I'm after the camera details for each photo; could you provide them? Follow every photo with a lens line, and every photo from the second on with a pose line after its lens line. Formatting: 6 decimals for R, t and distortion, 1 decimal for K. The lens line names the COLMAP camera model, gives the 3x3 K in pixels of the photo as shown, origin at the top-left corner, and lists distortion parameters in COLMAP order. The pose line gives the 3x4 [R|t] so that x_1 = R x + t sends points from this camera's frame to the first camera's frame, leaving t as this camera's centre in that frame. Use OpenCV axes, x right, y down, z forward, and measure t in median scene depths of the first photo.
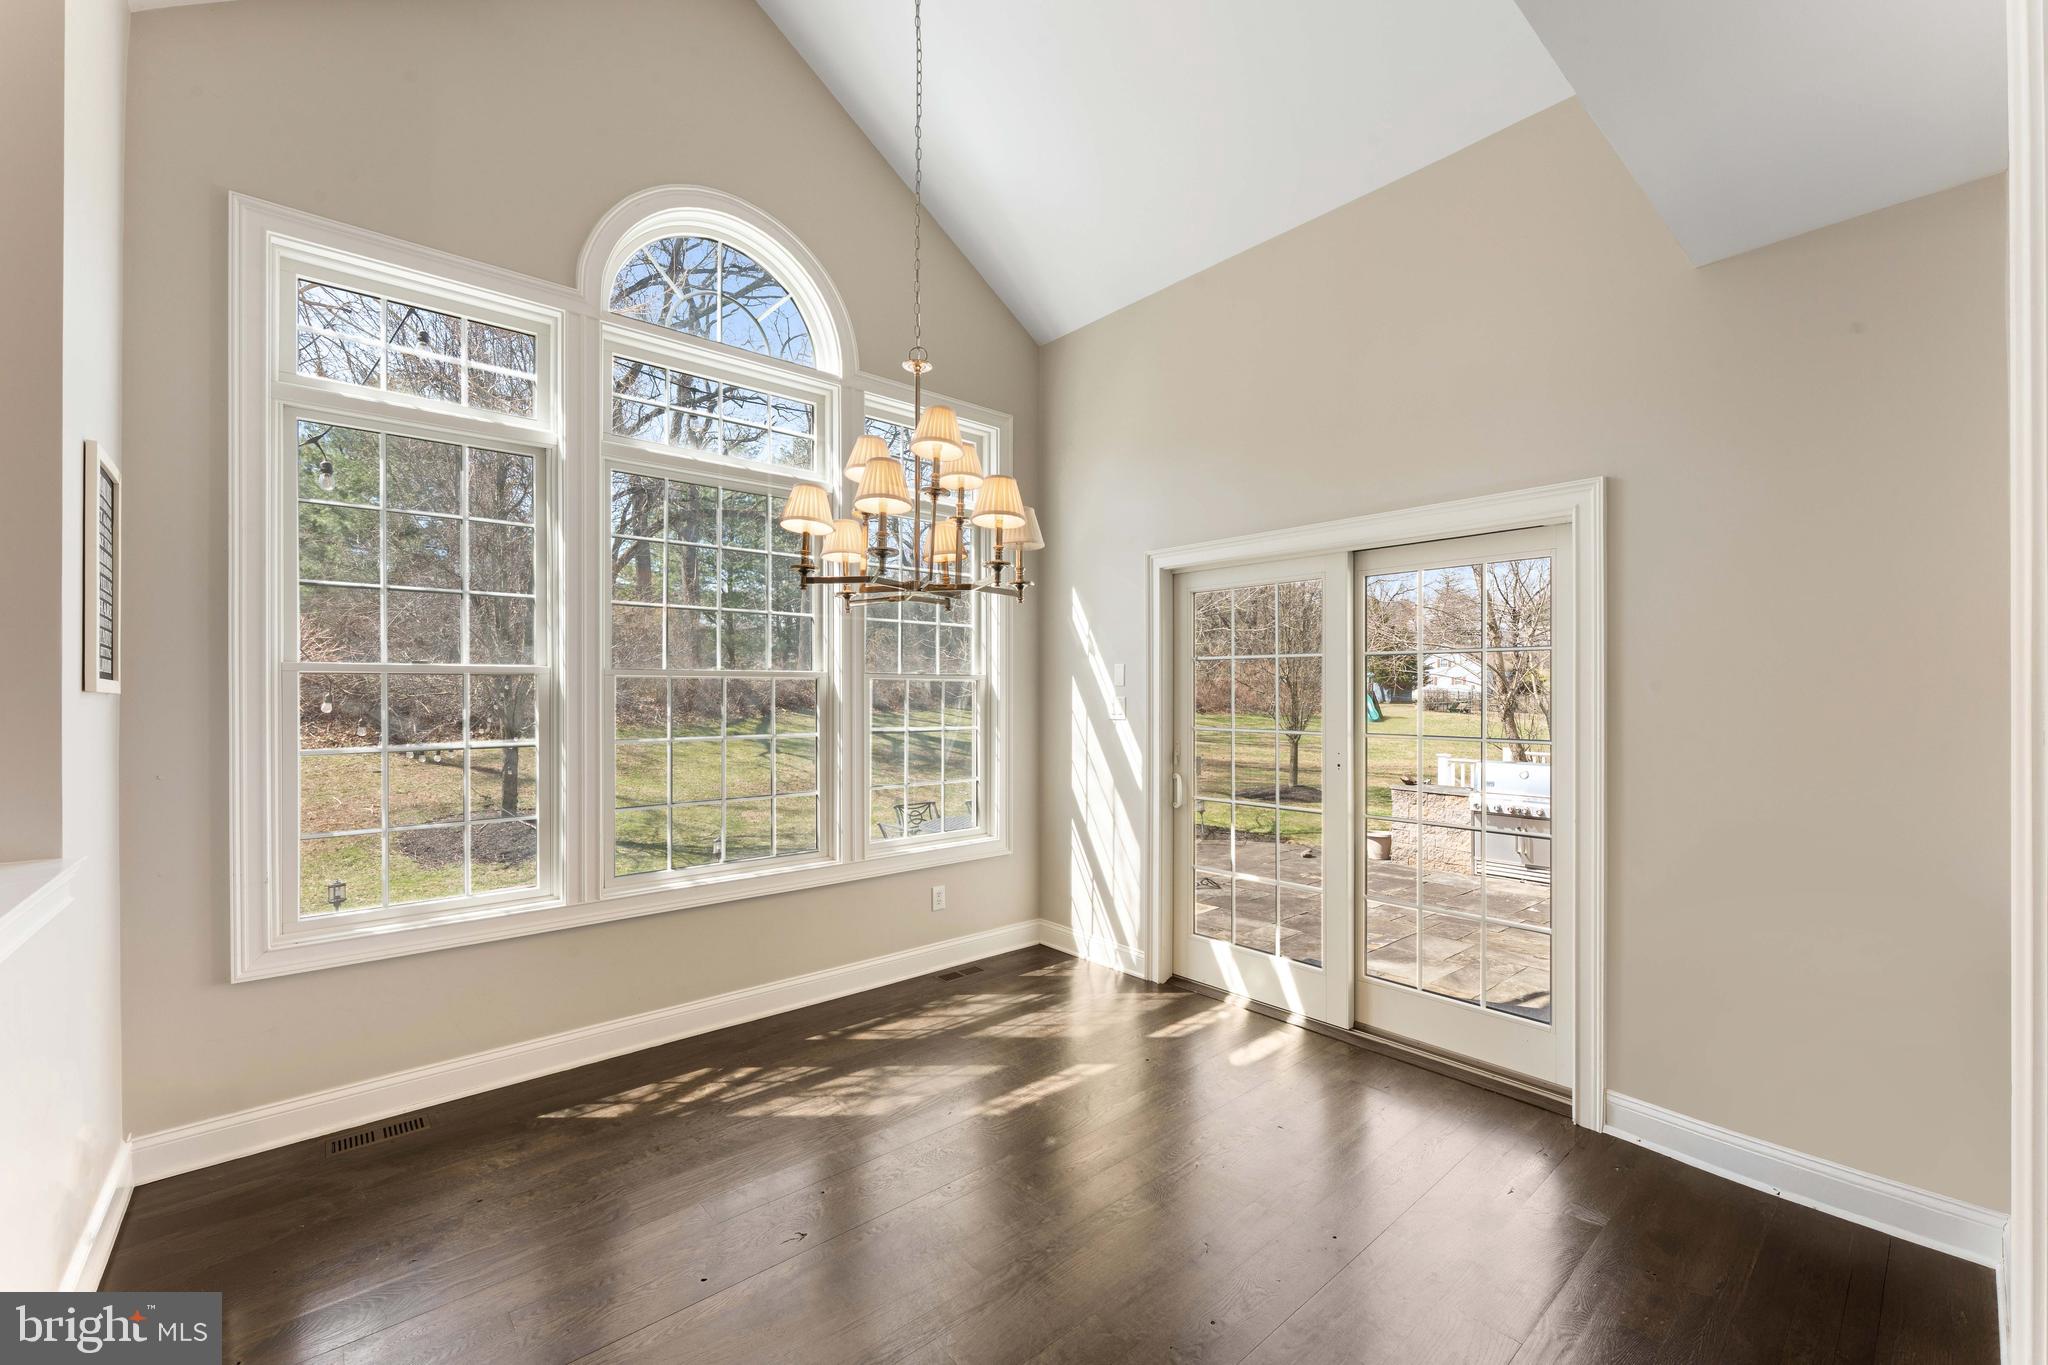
lens RADIAL K [[827.7, 0, 1030.3], [0, 827.7, 692.1], [0, 0, 1]] dist [-0.004170, 0.000592]
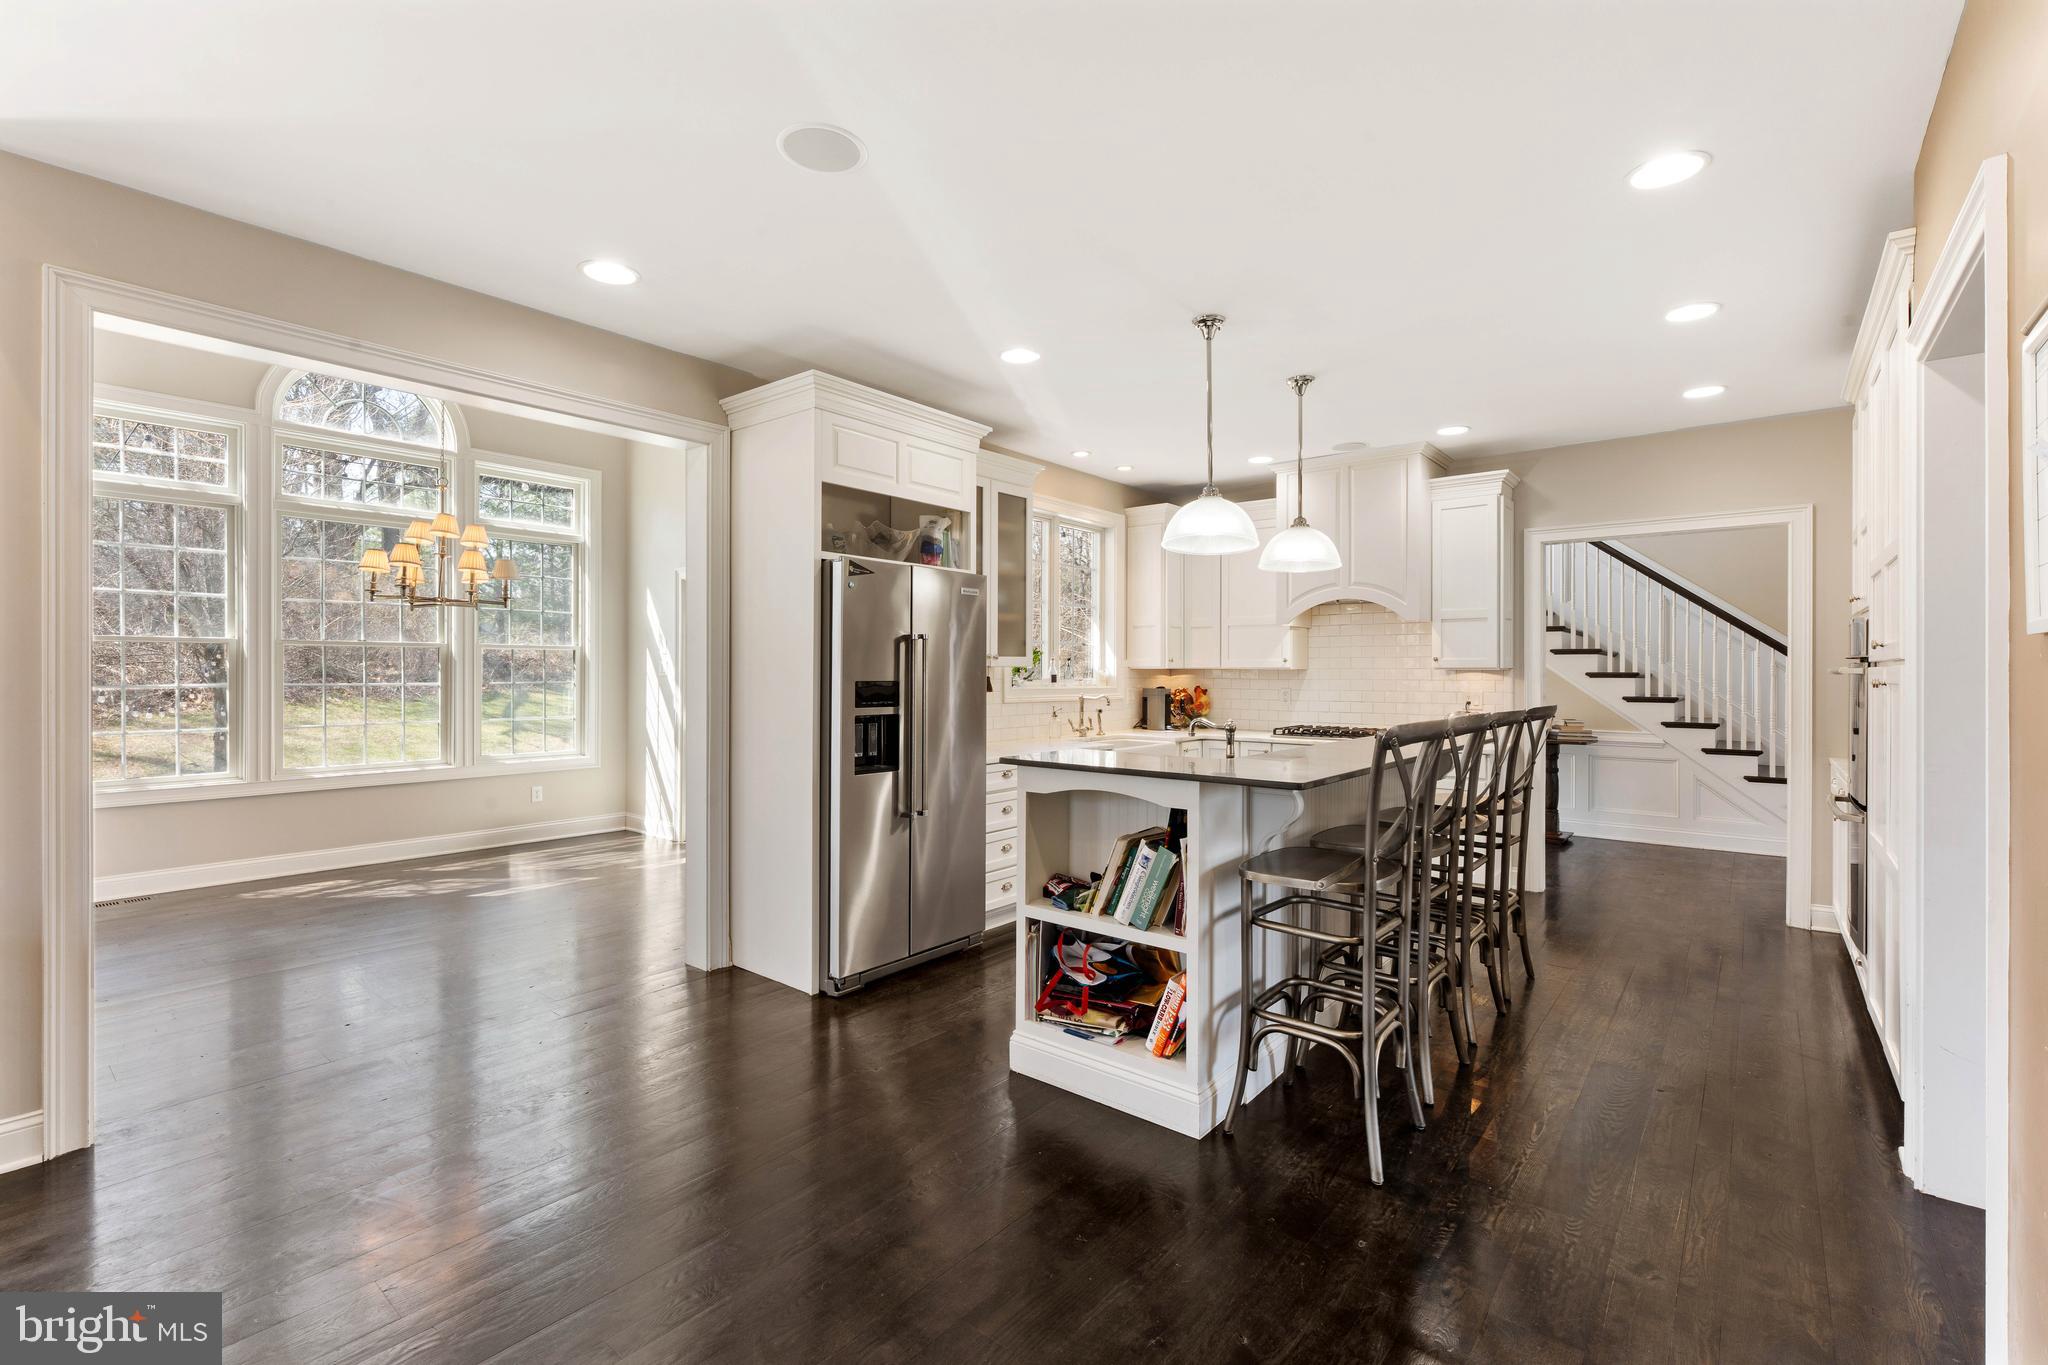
lens RADIAL K [[874.3, 0, 1019.7], [0, 874.3, 674.6], [0, 0, 1]] dist [-0.003729, -0.000321]
pose [[0.985397, 0.004091, 0.170225, 0.615063], [-0.005372, 0.999961, 0.007064, 0.019785], [-0.170189, -0.007876, 0.985380, -0.907883]]
